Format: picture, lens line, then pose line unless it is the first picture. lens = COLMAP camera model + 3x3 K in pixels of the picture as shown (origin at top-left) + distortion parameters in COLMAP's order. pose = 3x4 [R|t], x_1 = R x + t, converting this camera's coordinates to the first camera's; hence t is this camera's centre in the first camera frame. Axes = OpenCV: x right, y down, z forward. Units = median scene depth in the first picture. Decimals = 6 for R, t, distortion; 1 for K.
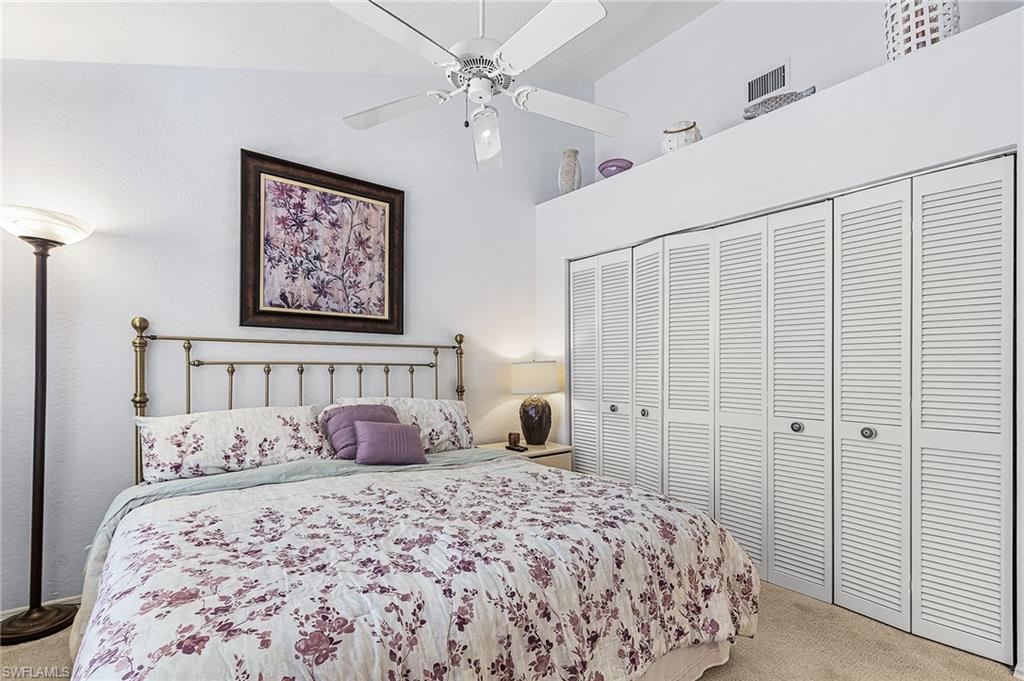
lens RADIAL K [[480.3, 0, 504.5], [0, 480.3, 348.1], [0, 0, 1]] dist [0.003735, -0.000884]
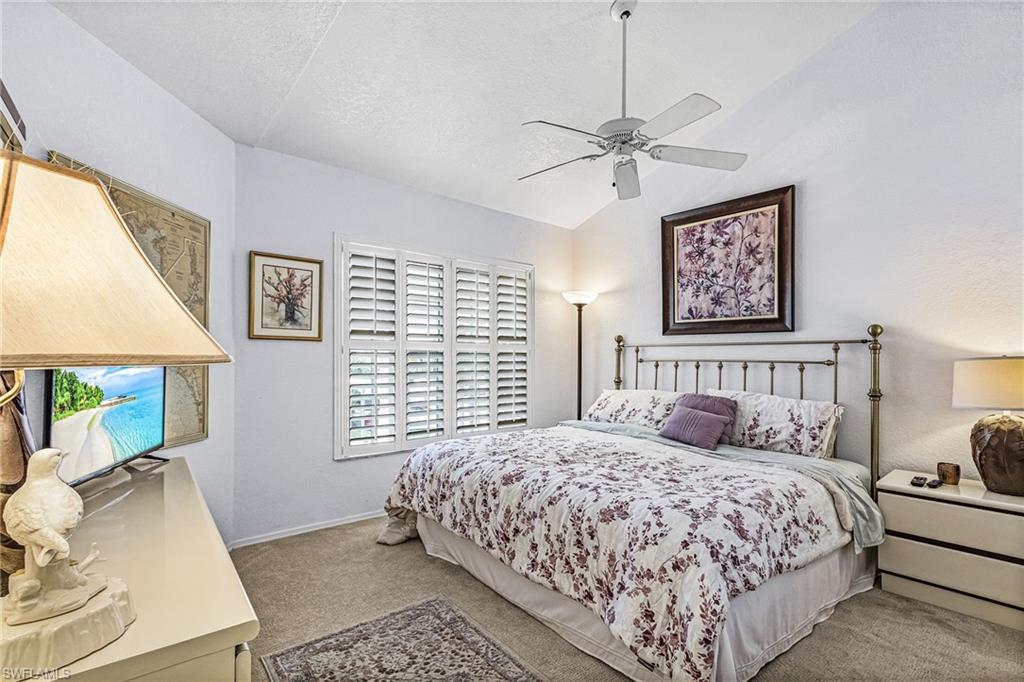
lens RADIAL K [[480.3, 0, 504.4], [0, 480.3, 336.2], [0, 0, 1]] dist [0.003735, -0.000884]
pose [[0.019197, -0.054011, -0.998356, 0.827213], [0.025694, 0.998237, -0.053510, 0.020514], [0.999486, -0.024624, 0.020551, 0.431303]]
